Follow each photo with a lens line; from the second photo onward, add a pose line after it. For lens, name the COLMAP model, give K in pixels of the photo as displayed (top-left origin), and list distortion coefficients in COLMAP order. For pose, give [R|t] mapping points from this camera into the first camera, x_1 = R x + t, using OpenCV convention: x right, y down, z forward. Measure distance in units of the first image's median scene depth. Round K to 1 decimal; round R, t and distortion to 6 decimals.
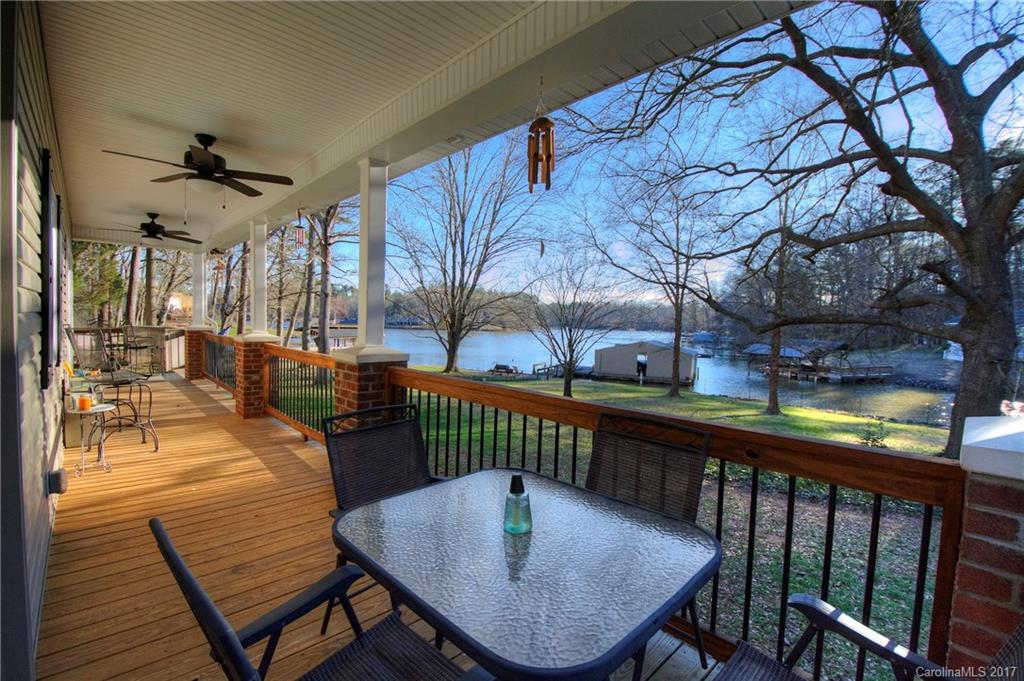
lens RADIAL K [[454.8, 0, 514.9], [0, 454.8, 342.9], [0, 0, 1]] dist [0.013102, -0.020505]
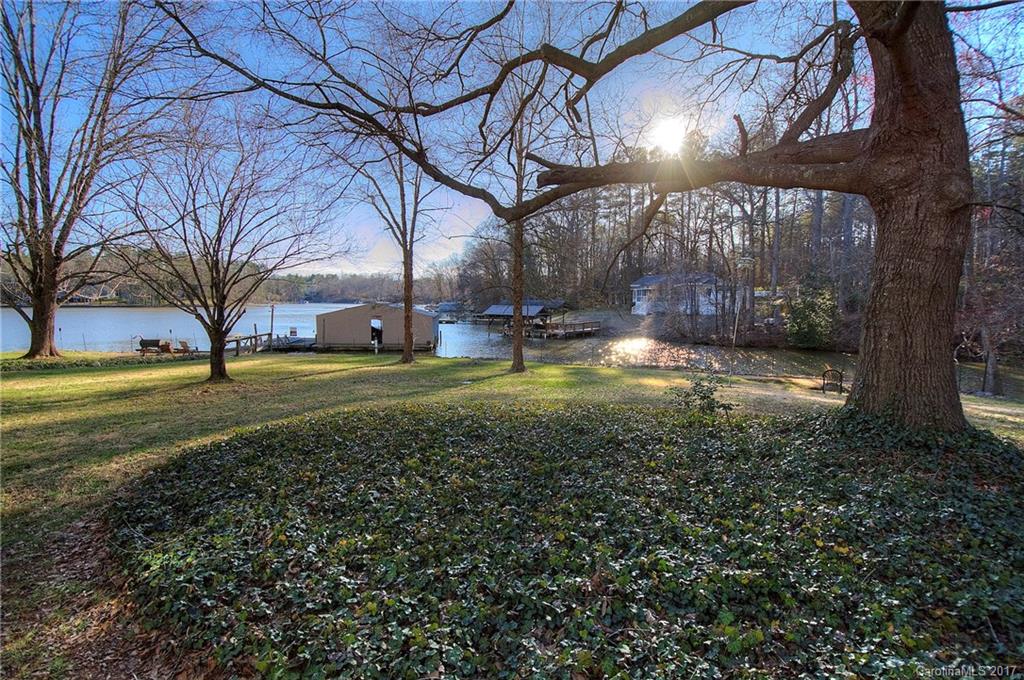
lens RADIAL K [[454.8, 0, 514.9], [0, 454.8, 342.4], [0, 0, 1]] dist [0.013102, -0.020505]
pose [[0.859767, -0.068520, 0.506068, 0.073259], [0.039752, 0.996931, 0.067445, 0.024150], [-0.509136, -0.037870, 0.859852, 0.149976]]
